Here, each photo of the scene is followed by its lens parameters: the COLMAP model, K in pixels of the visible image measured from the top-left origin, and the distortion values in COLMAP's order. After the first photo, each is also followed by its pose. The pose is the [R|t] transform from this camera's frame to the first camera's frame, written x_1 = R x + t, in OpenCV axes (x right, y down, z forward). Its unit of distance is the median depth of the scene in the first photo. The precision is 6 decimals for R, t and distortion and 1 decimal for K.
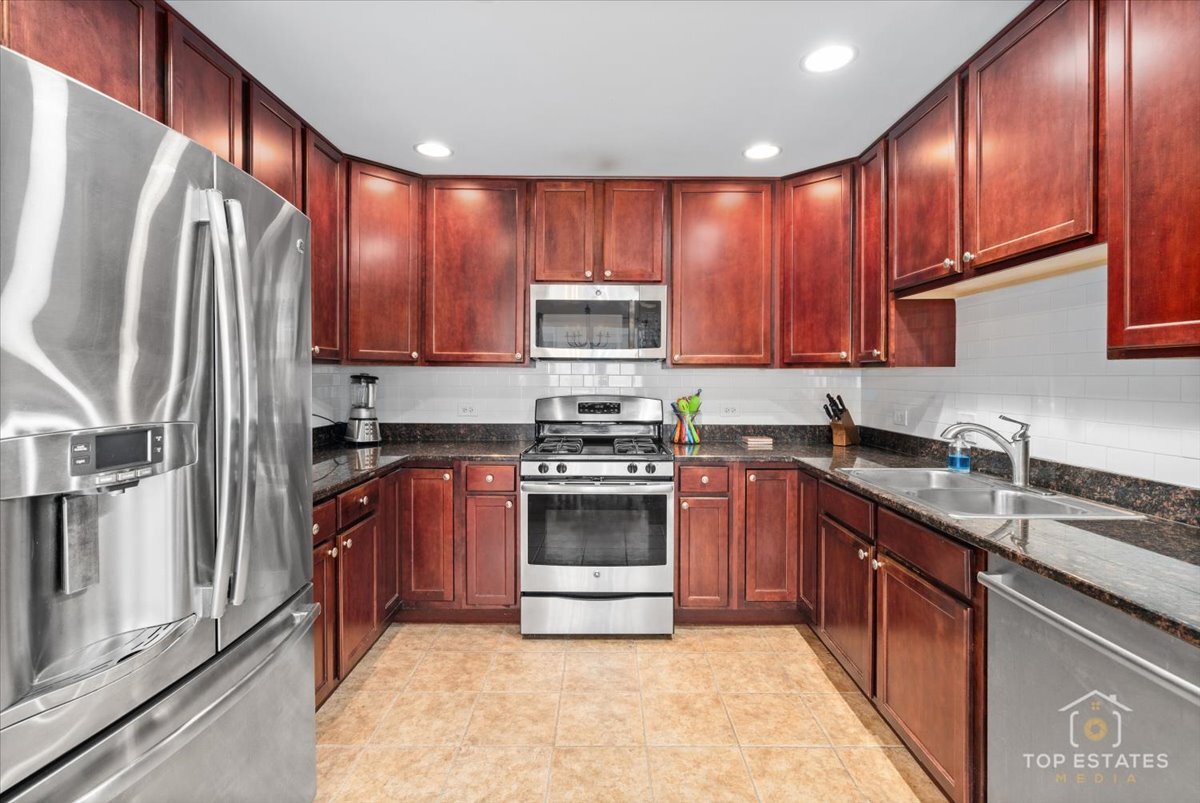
lens RADIAL K [[548.6, 0, 606.0], [0, 548.6, 382.1], [0, 0, 1]] dist [-0.000877, 0.003066]
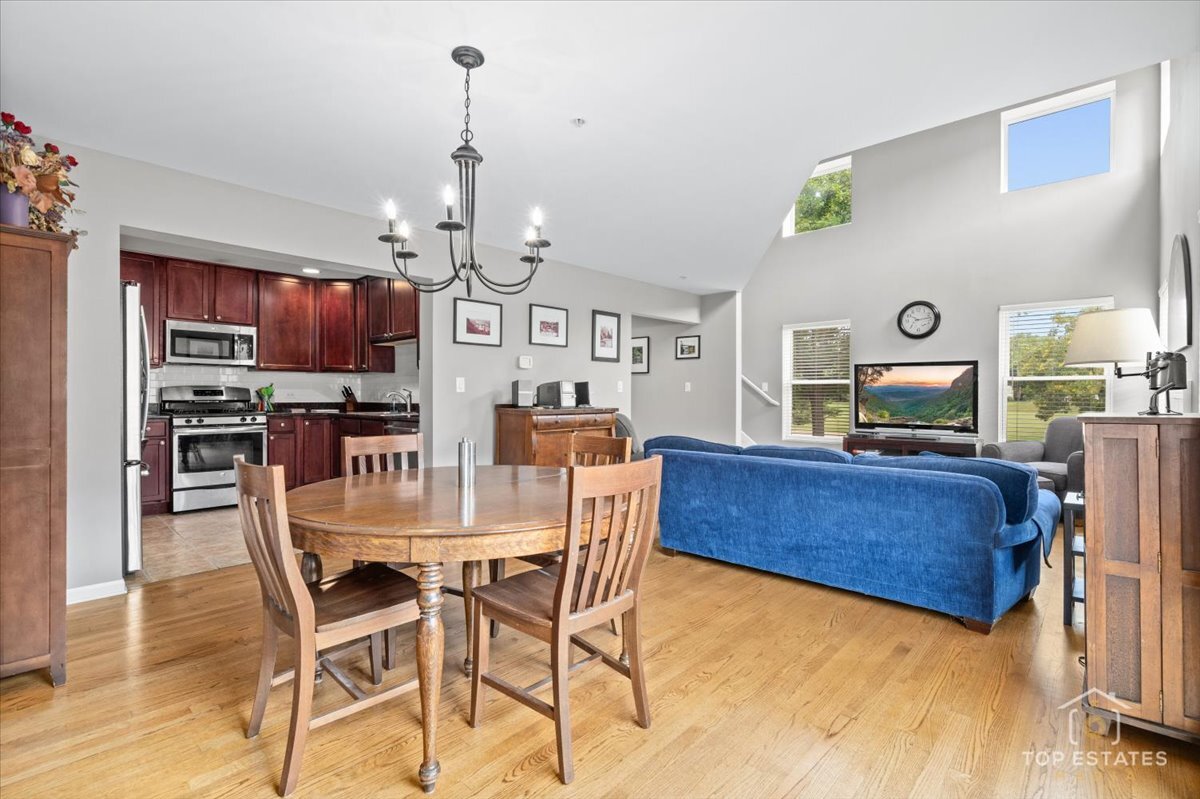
lens RADIAL K [[548.6, 0, 601.4], [0, 548.6, 397.9], [0, 0, 1]] dist [-0.000877, 0.003066]
pose [[0.684462, -0.005213, 0.729030, -0.507647], [0.004465, 0.999986, 0.002959, 0.075877], [-0.729035, 0.001230, 0.684475, -1.299534]]
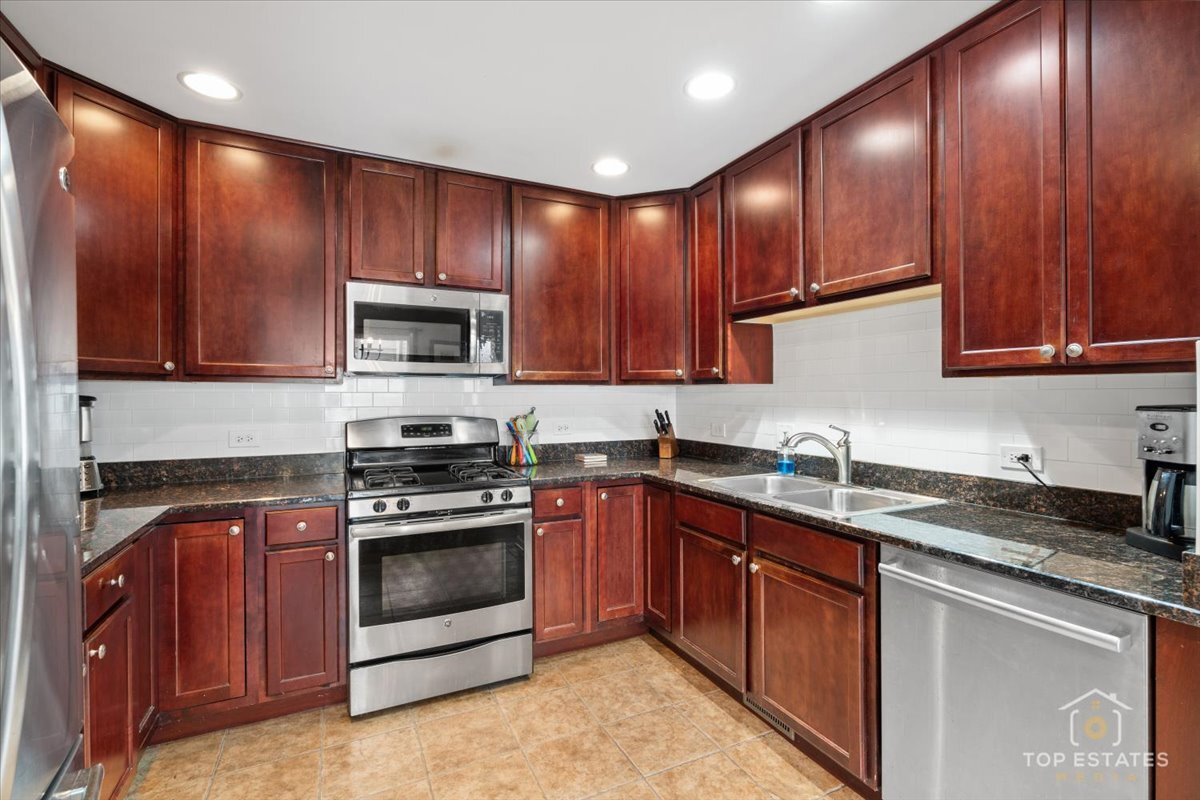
lens RADIAL K [[548.6, 0, 602.9], [0, 548.6, 396.3], [0, 0, 1]] dist [-0.000877, 0.003066]
pose [[0.899484, -0.007676, 0.436886, -0.167332], [0.010281, 0.999941, -0.003600, -0.001237], [-0.436833, 0.007730, 0.899509, 0.114572]]
